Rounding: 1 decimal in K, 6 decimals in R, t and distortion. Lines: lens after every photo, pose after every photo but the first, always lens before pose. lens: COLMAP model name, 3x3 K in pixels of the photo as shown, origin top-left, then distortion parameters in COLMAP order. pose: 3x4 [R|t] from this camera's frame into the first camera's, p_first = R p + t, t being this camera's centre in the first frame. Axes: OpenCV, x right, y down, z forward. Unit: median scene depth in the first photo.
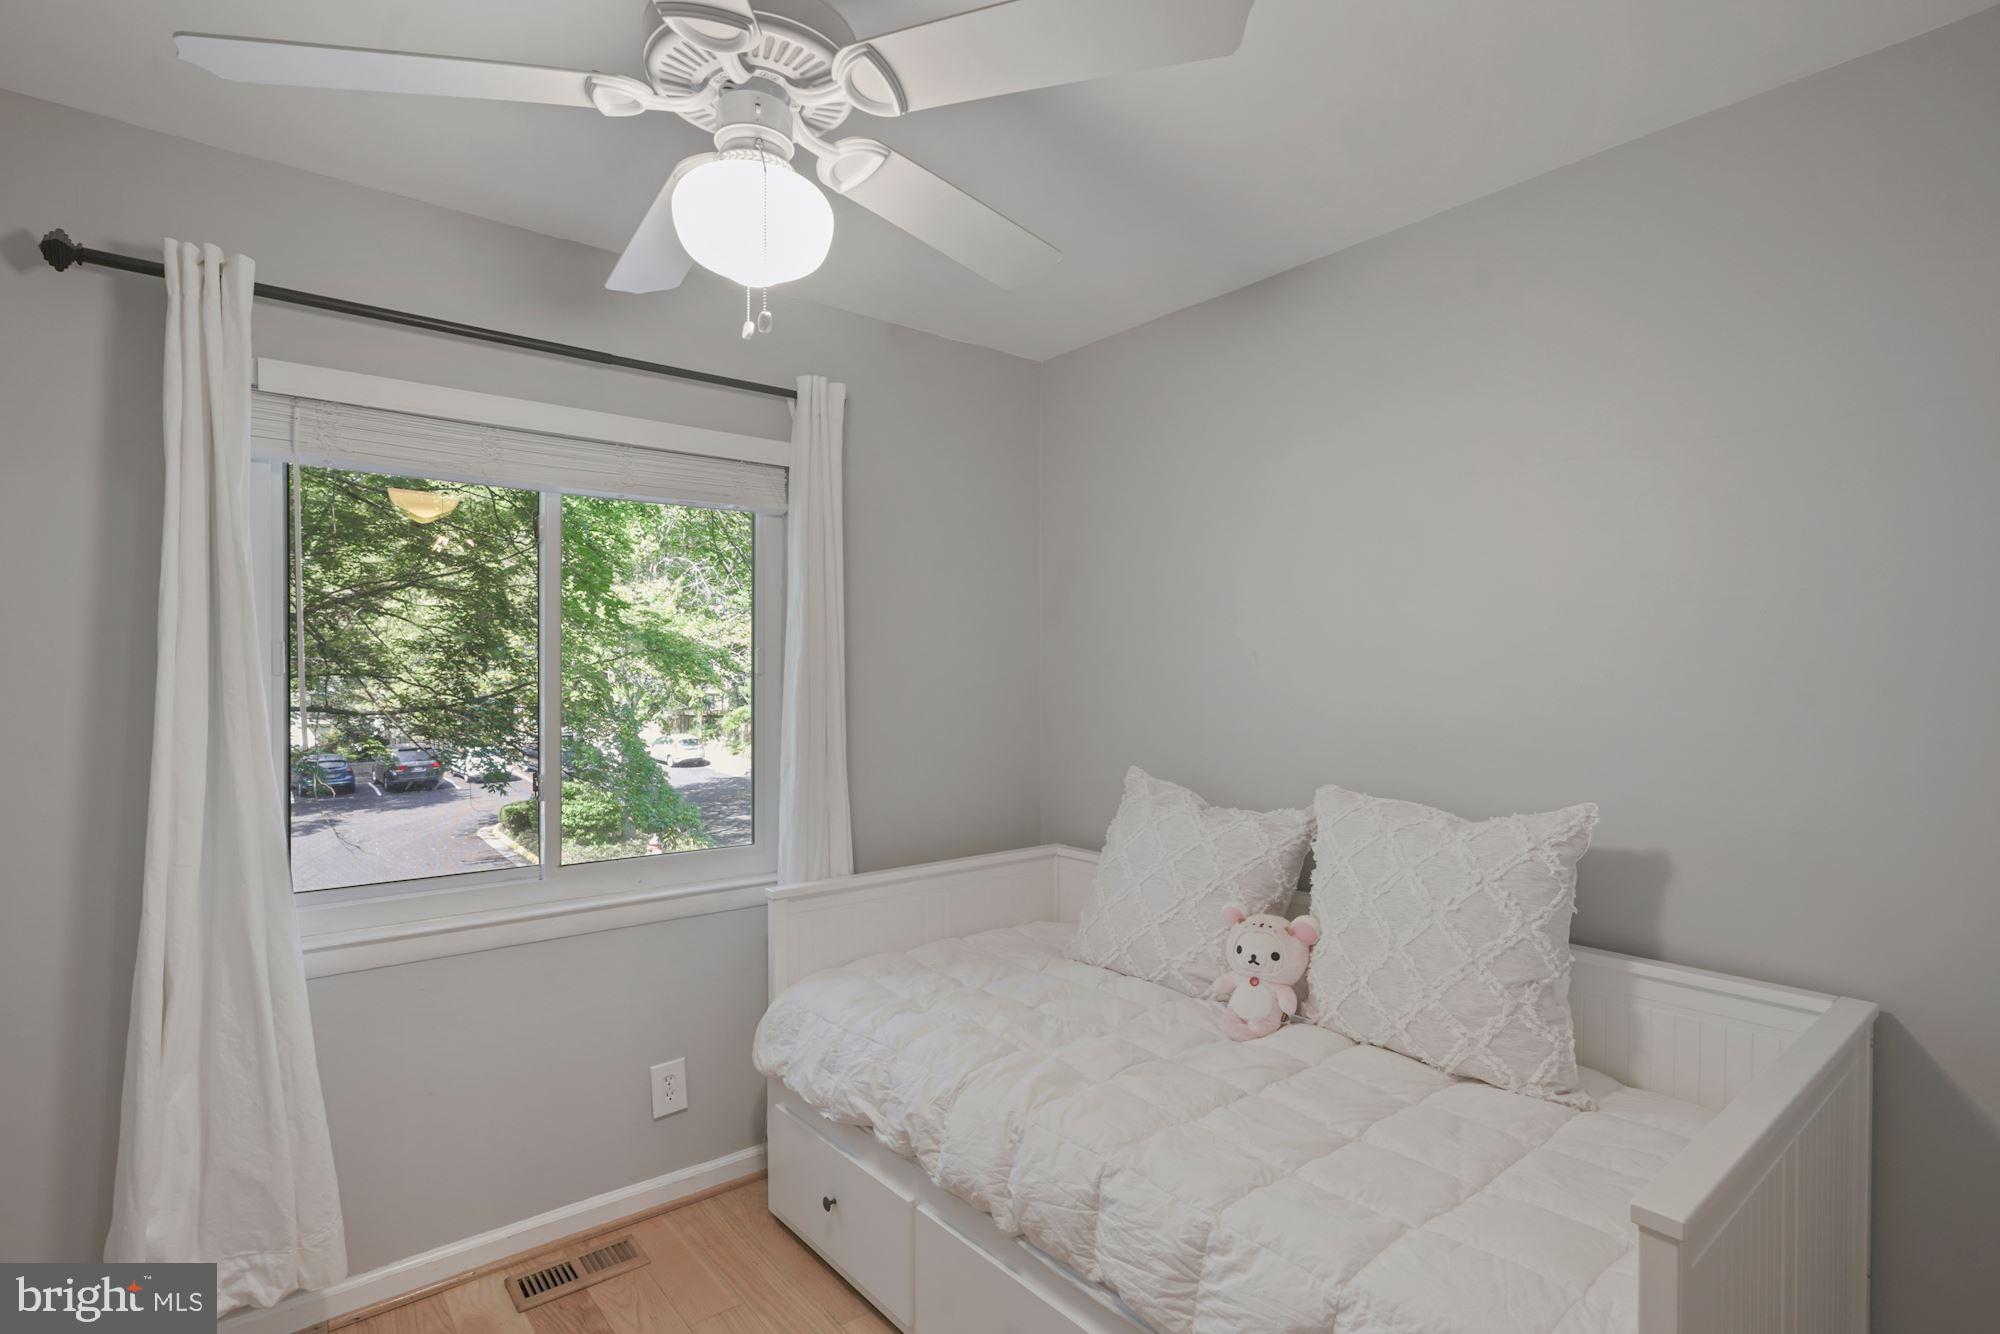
lens RADIAL K [[955.3, 0, 1000.9], [0, 955.3, 684.2], [0, 0, 1]] dist [-0.012668, 0.006887]
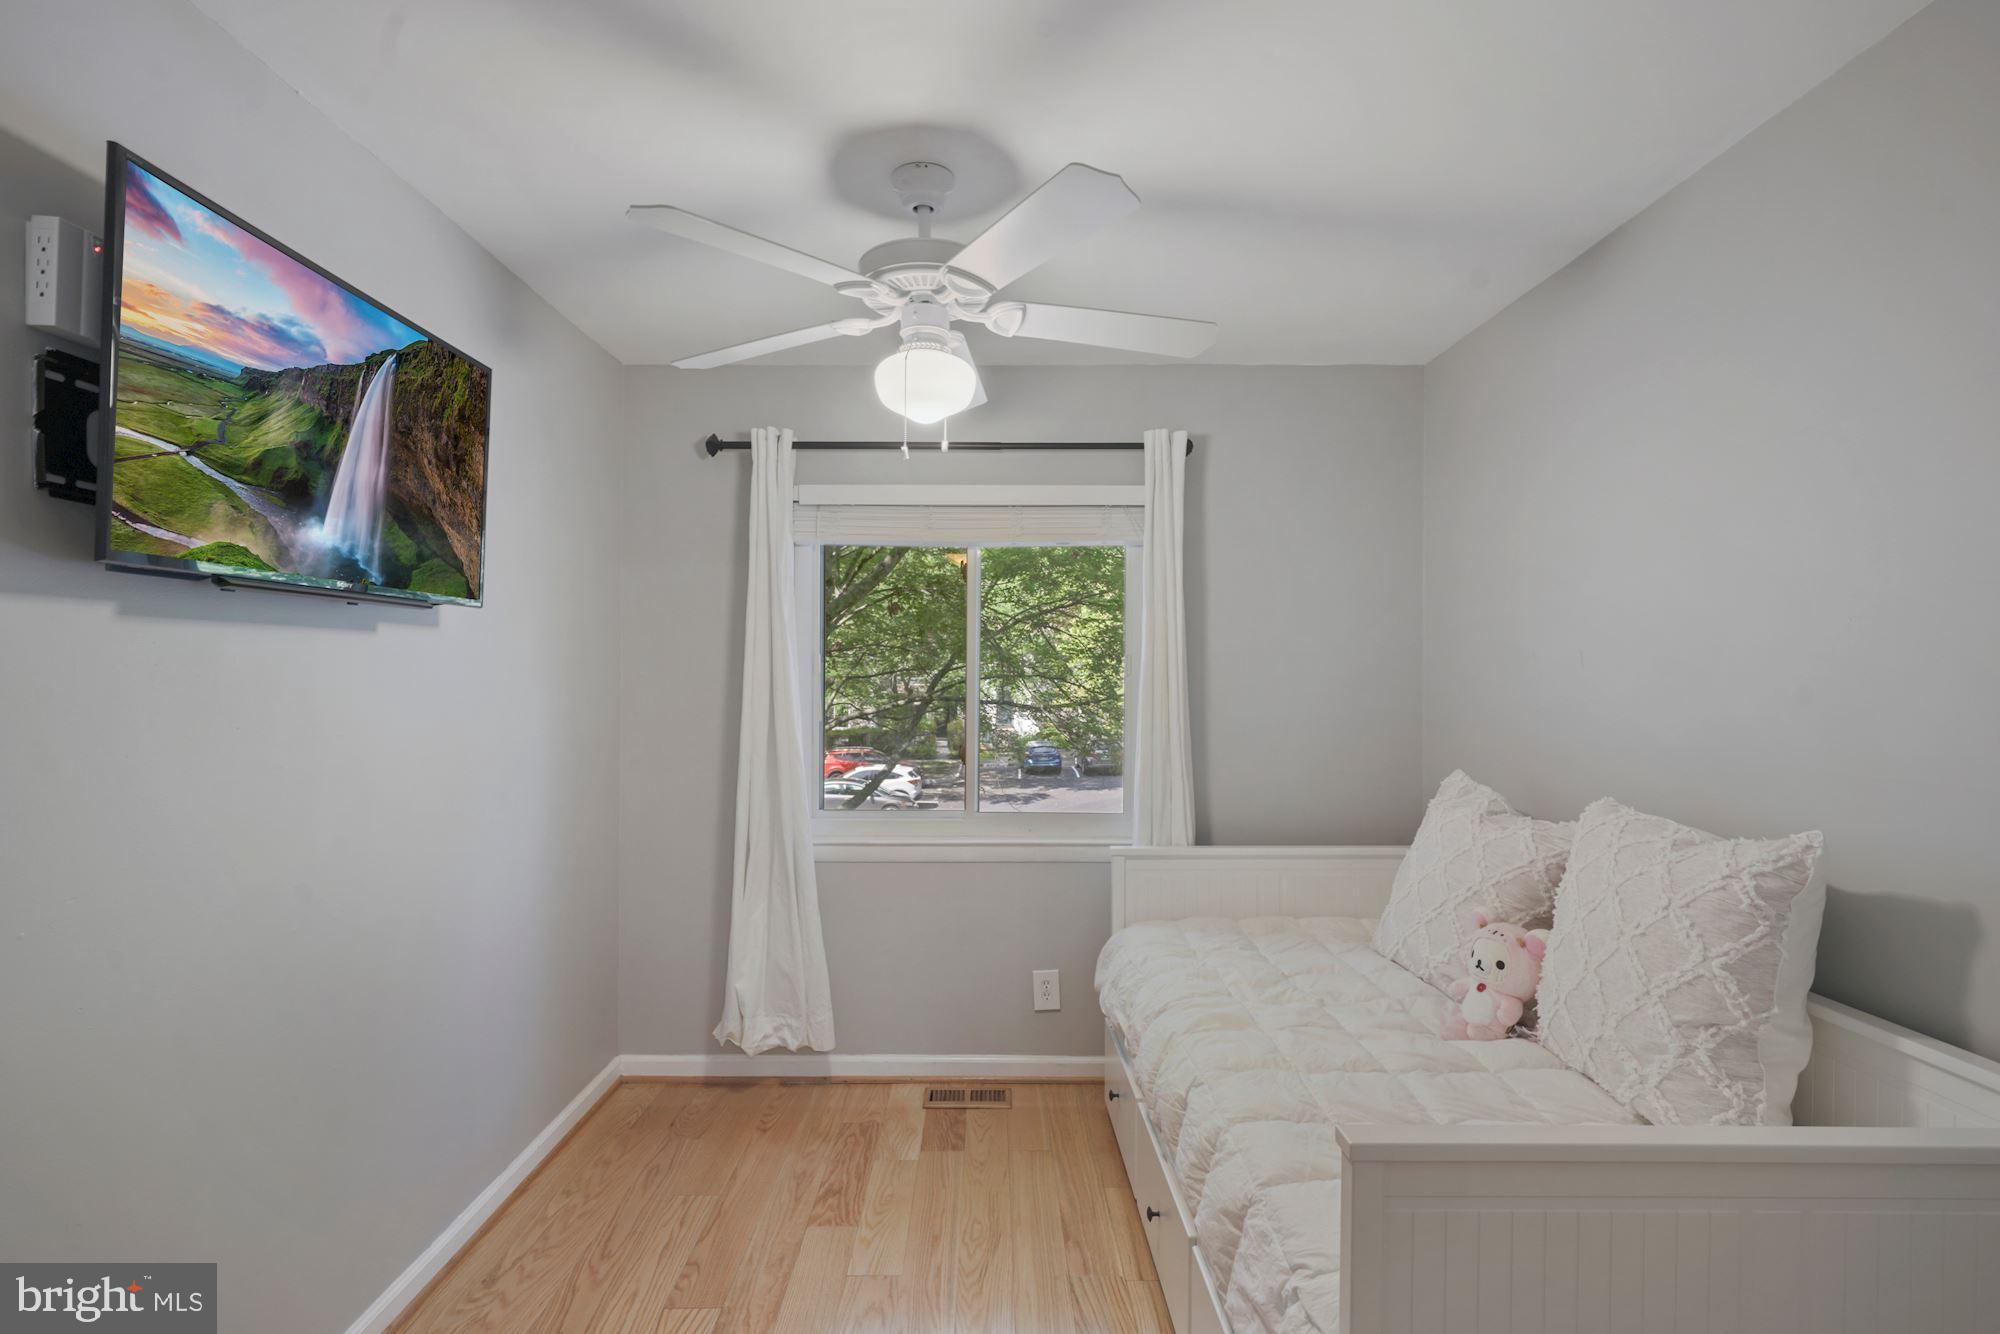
lens RADIAL K [[955.3, 0, 1002.8], [0, 955.3, 676.3], [0, 0, 1]] dist [-0.012668, 0.006887]
pose [[0.782698, 0.004388, -0.622386, 0.558677], [-0.011713, 0.999902, -0.007681, 0.004024], [0.622291, 0.013302, 0.782673, -0.093965]]
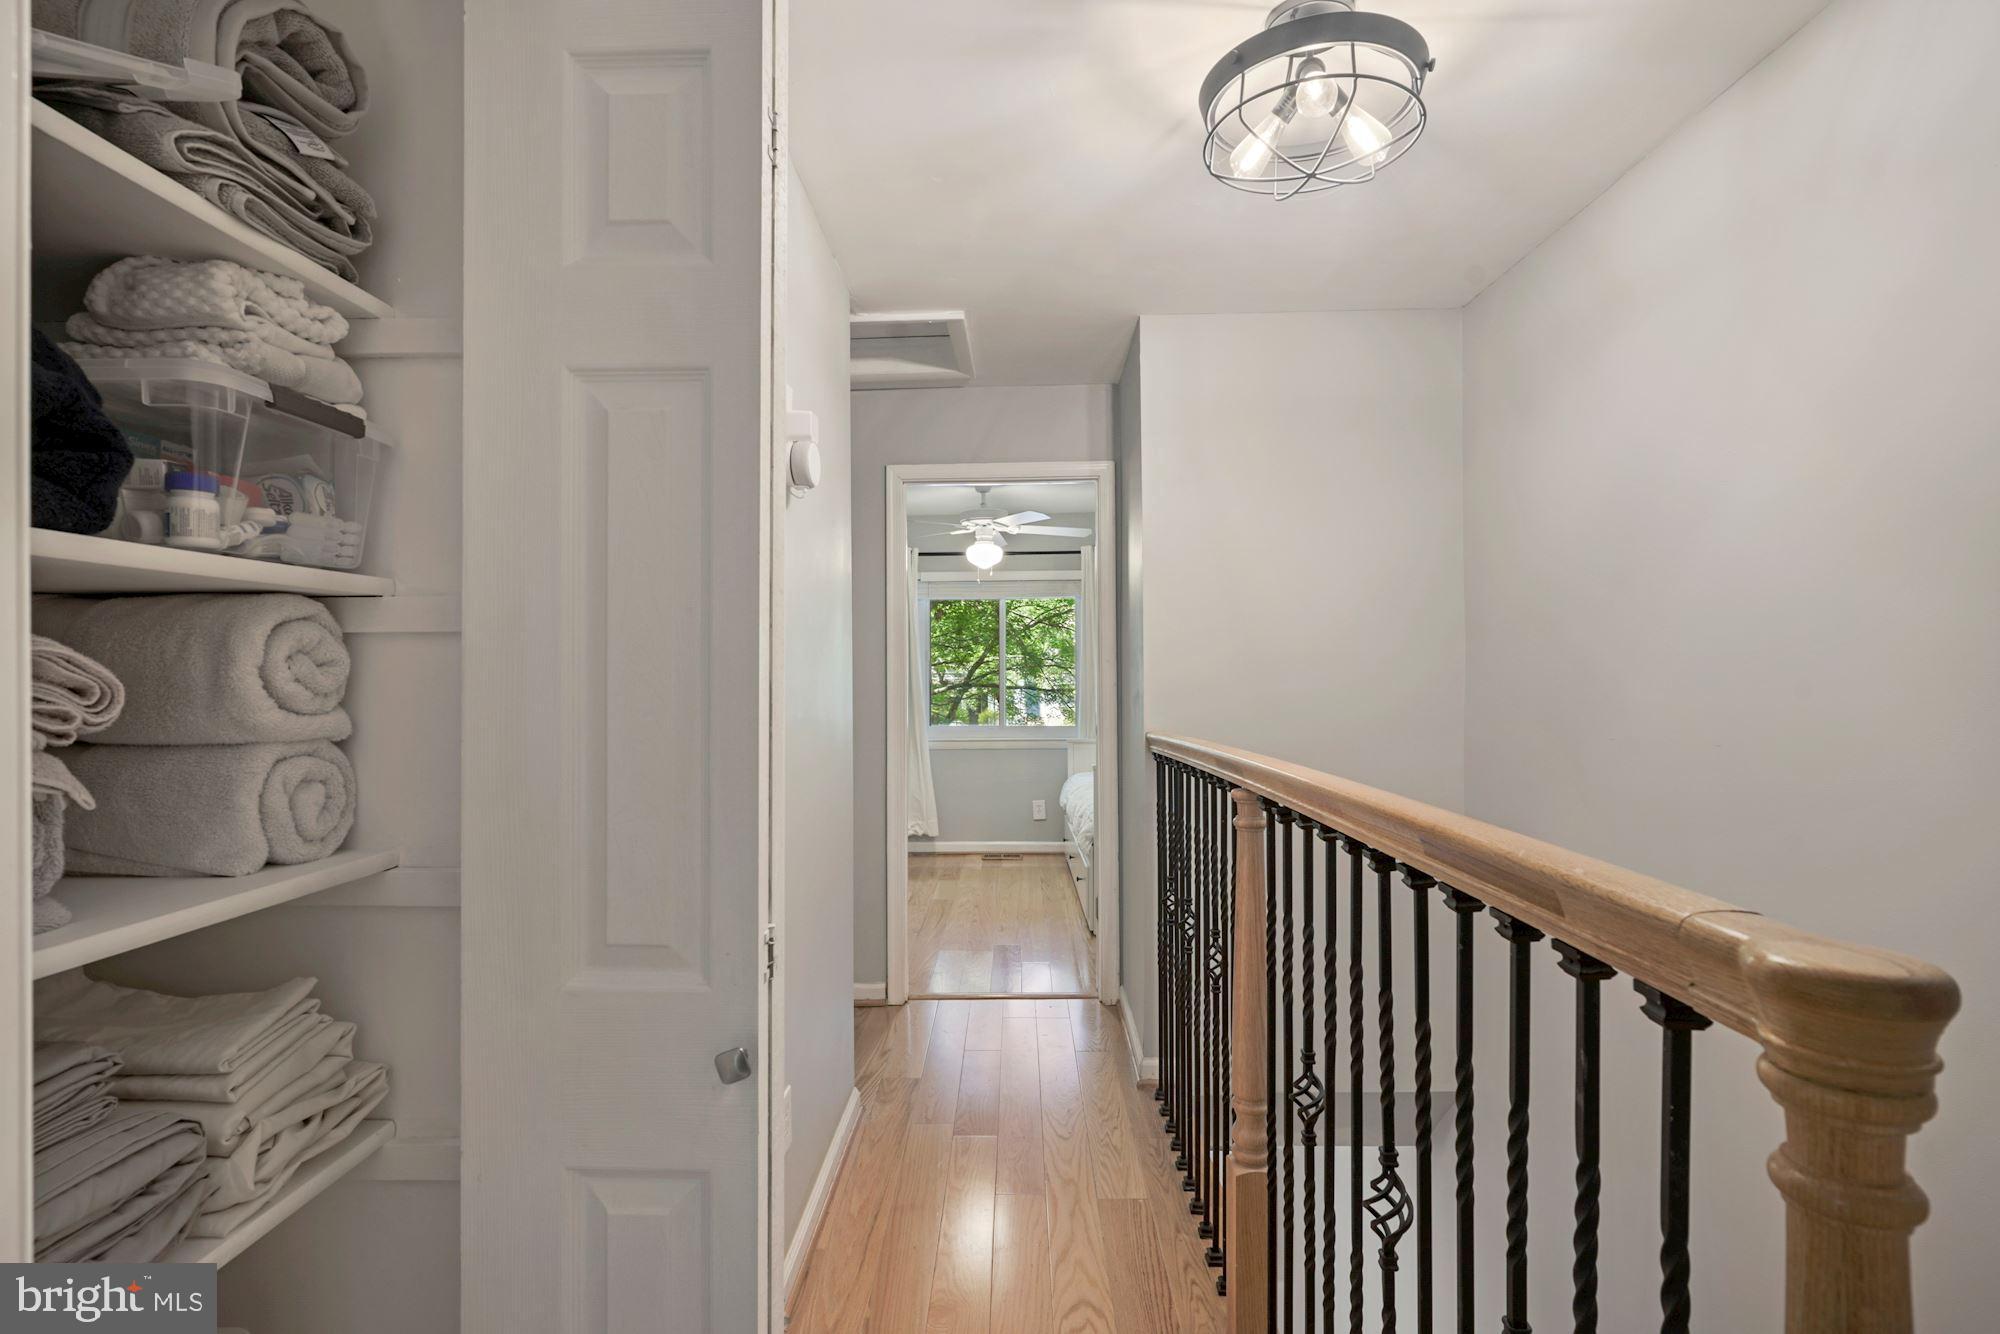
lens RADIAL K [[955.3, 0, 998.8], [0, 955.3, 657.7], [0, 0, 1]] dist [-0.012668, 0.006887]
pose [[0.759812, -0.011570, -0.650040, 1.807711], [-0.002520, 0.999782, -0.020740, 0.056128], [0.650138, 0.017396, 0.759617, -1.563668]]
